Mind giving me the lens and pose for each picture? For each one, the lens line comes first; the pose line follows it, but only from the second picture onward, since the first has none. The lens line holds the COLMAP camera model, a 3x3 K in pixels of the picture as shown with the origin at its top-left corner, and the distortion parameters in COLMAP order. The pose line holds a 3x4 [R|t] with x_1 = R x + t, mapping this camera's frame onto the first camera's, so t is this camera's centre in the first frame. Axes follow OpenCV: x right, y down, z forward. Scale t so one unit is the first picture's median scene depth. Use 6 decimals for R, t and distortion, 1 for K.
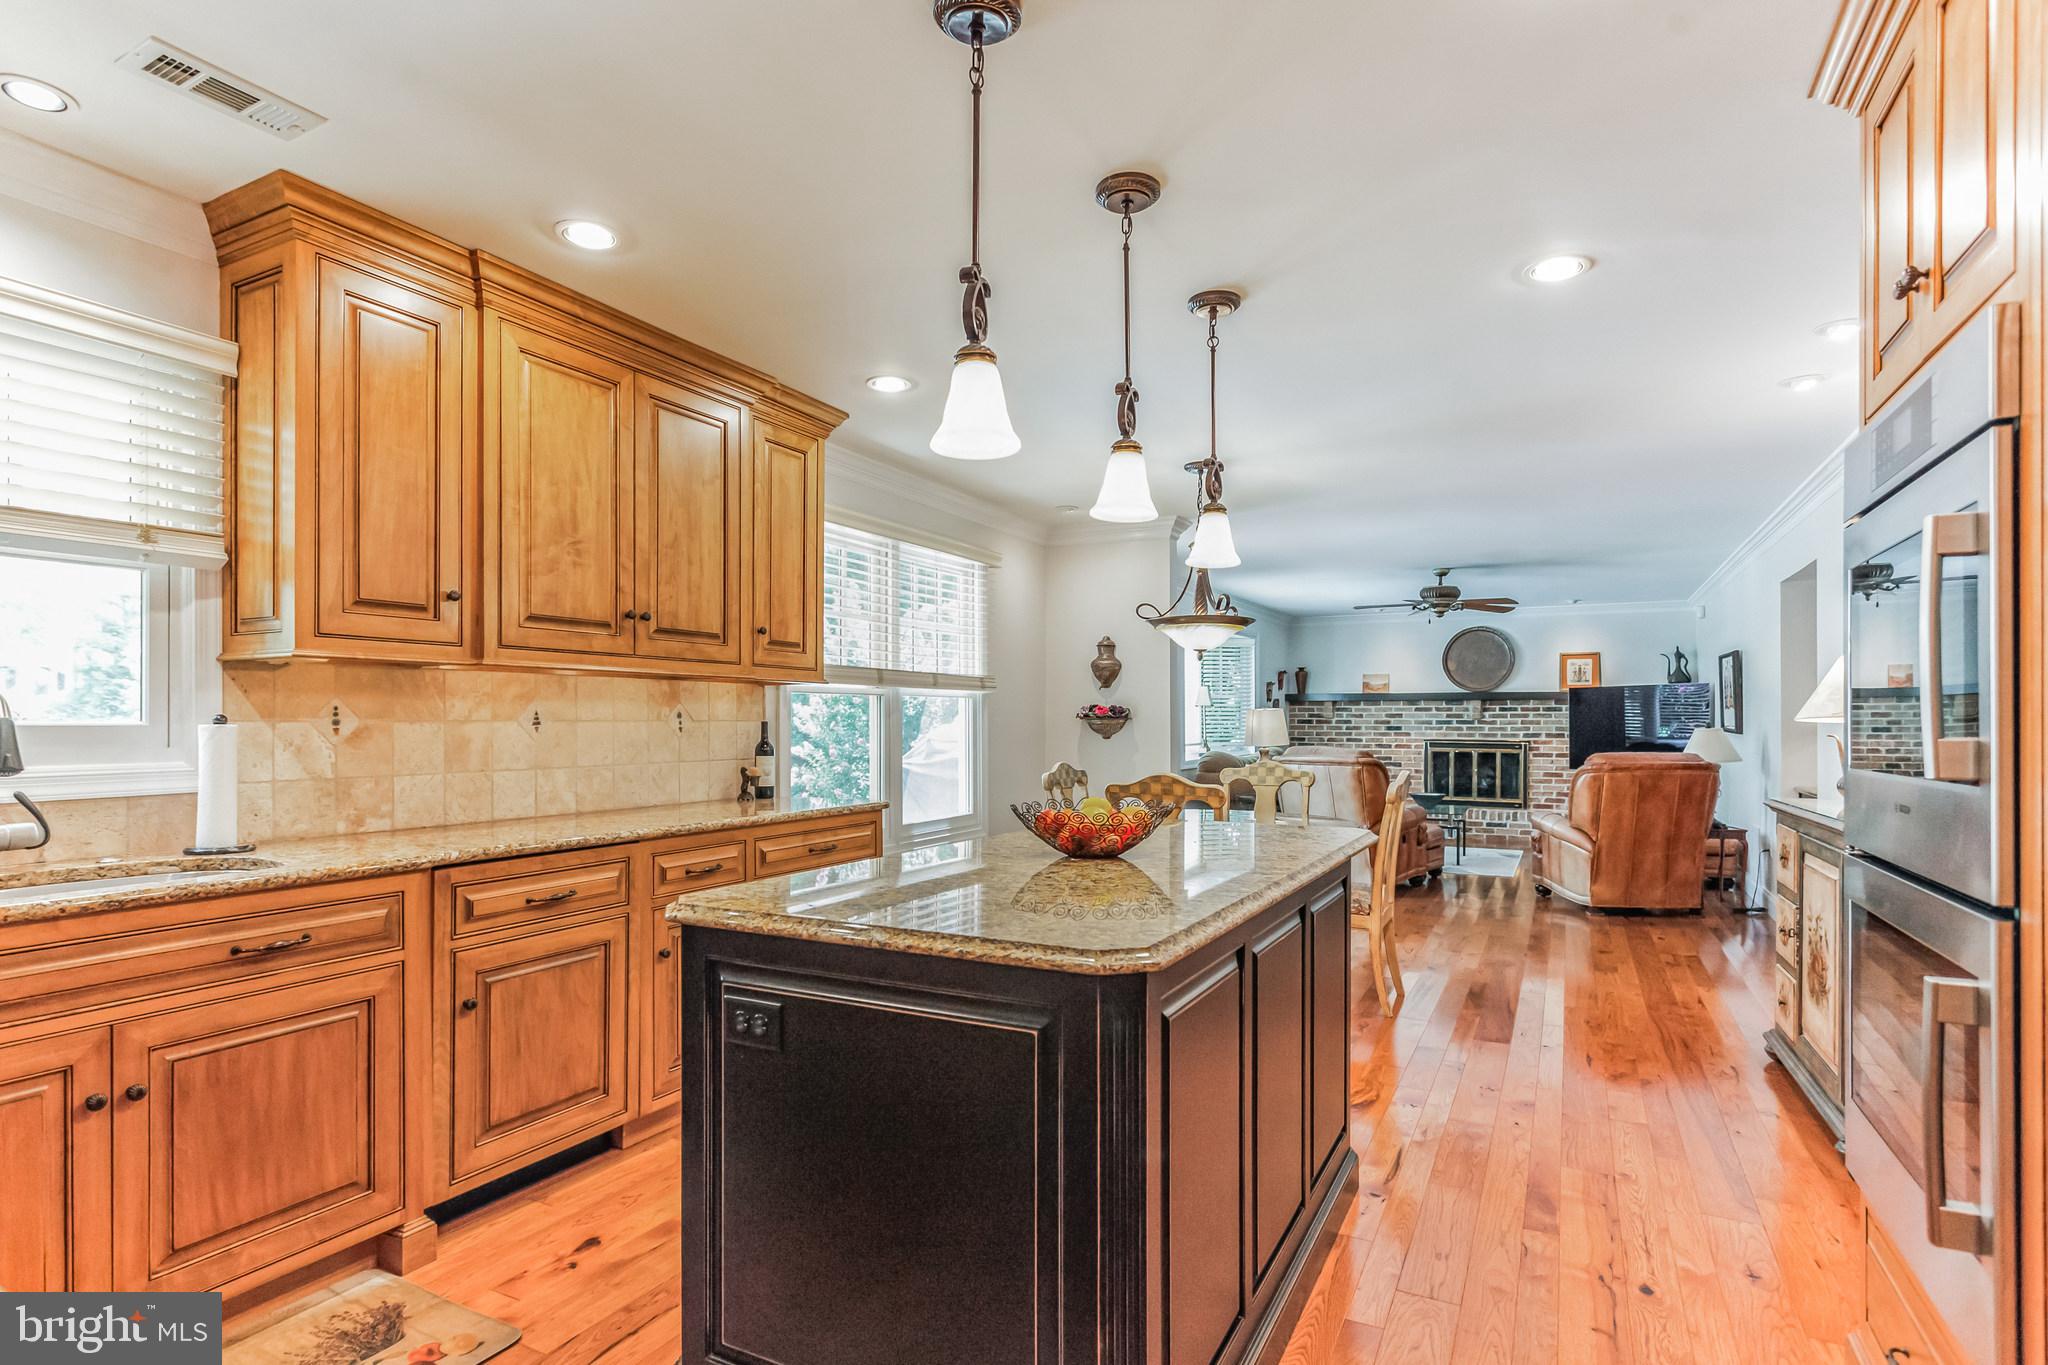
lens RADIAL K [[1054.4, 0, 1026.9], [0, 1054.4, 709.8], [0, 0, 1]] dist [0.014545, 0.000369]
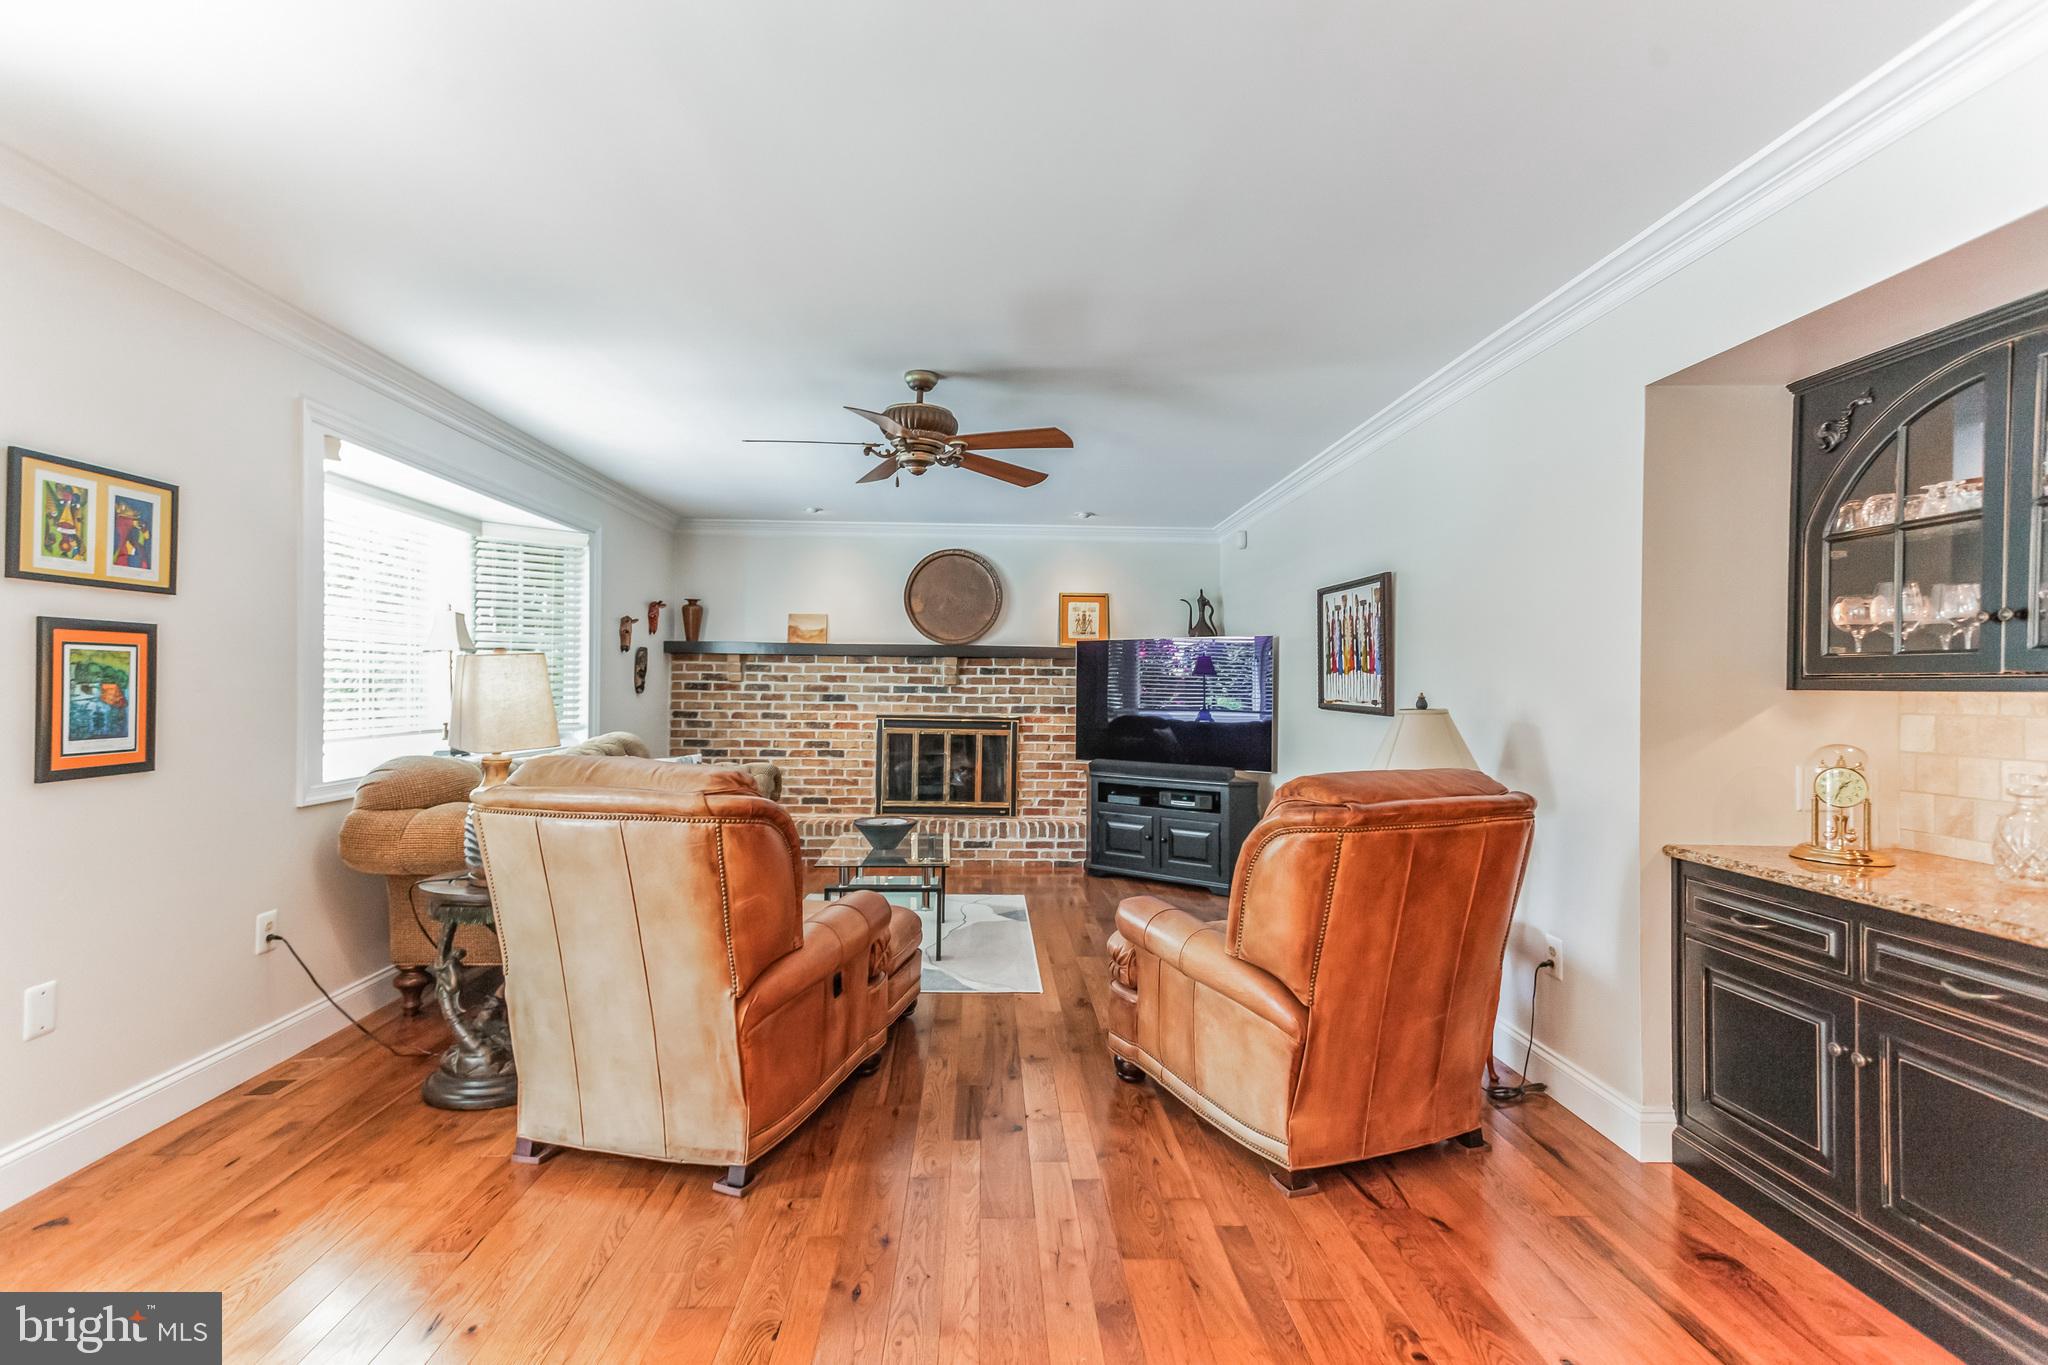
lens RADIAL K [[998.7, 0, 1015.3], [0, 998.7, 687.6], [0, 0, 1]] dist [0.028966, 0.000374]
pose [[0.875494, 0.008911, 0.483148, 0.212941], [-0.015437, 0.999835, 0.009533, 0.005149], [-0.482983, -0.015804, 0.875487, 0.585590]]
